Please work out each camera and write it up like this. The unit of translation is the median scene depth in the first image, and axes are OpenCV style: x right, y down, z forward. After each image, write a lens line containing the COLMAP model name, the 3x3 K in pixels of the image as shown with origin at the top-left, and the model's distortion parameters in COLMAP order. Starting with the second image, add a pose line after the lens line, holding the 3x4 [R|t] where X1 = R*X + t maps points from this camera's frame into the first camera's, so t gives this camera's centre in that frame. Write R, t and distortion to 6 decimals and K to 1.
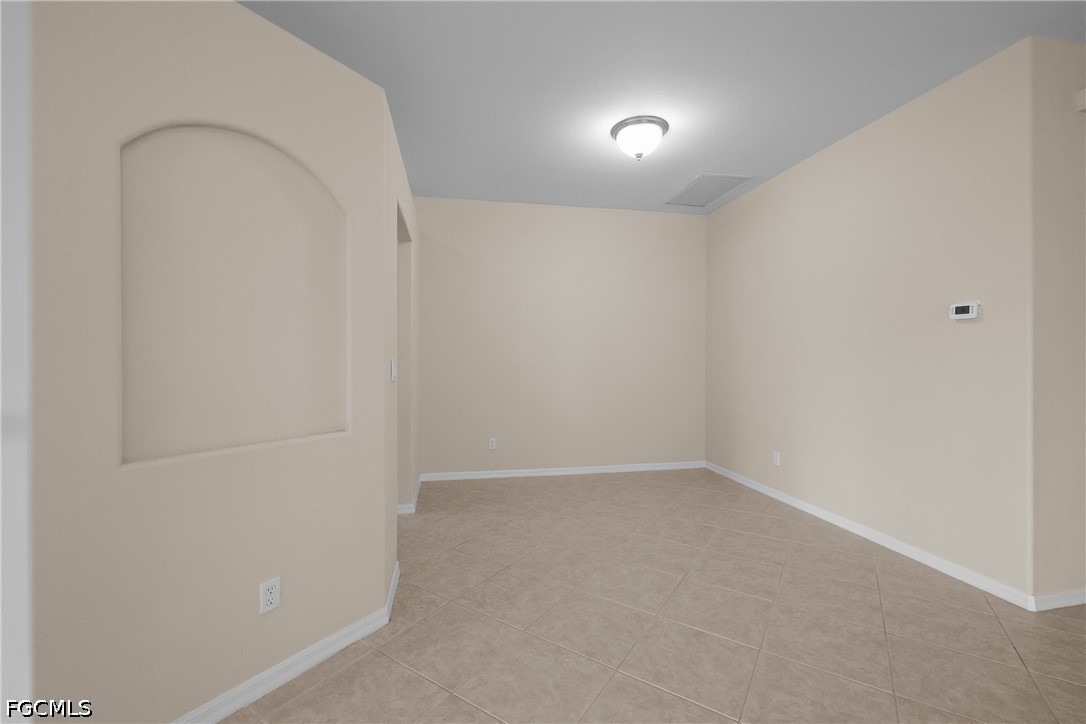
lens RADIAL K [[459.8, 0, 544.1], [0, 459.8, 356.1], [0, 0, 1]] dist [-0.000115, -0.000050]
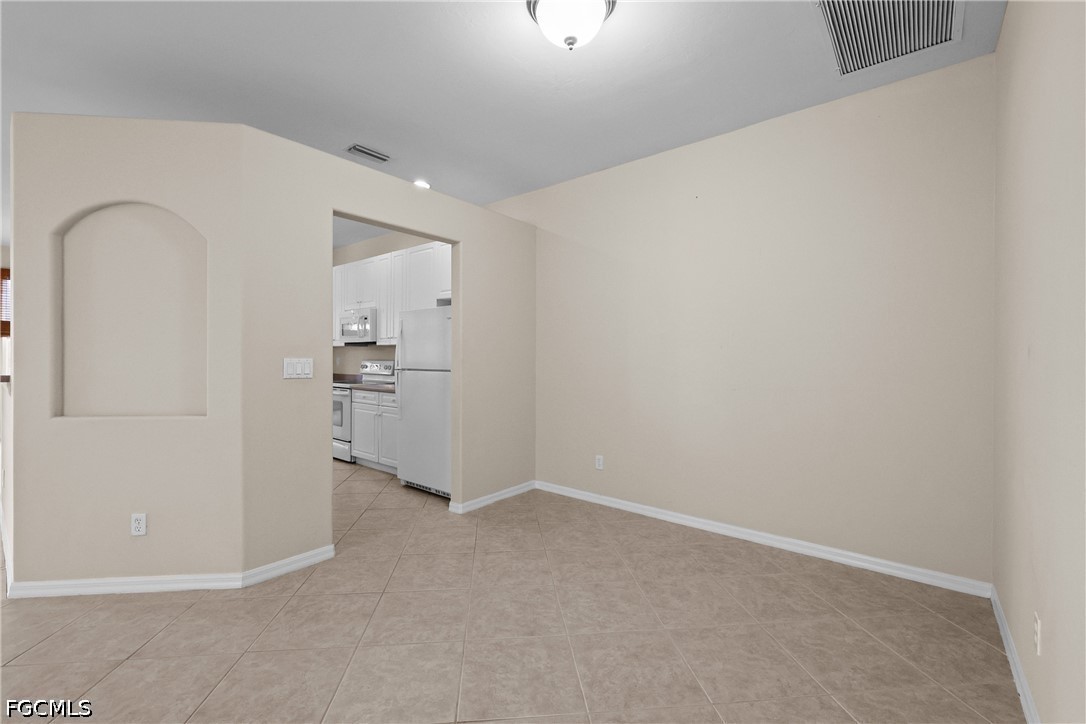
lens RADIAL K [[459.8, 0, 544.1], [0, 459.8, 356.1], [0, 0, 1]] dist [-0.000115, -0.000050]
pose [[0.625568, -0.004442, -0.780157, 0.714248], [-0.001277, 0.999977, -0.006718, 0.005521], [0.780168, 0.005199, 0.625548, 0.600807]]
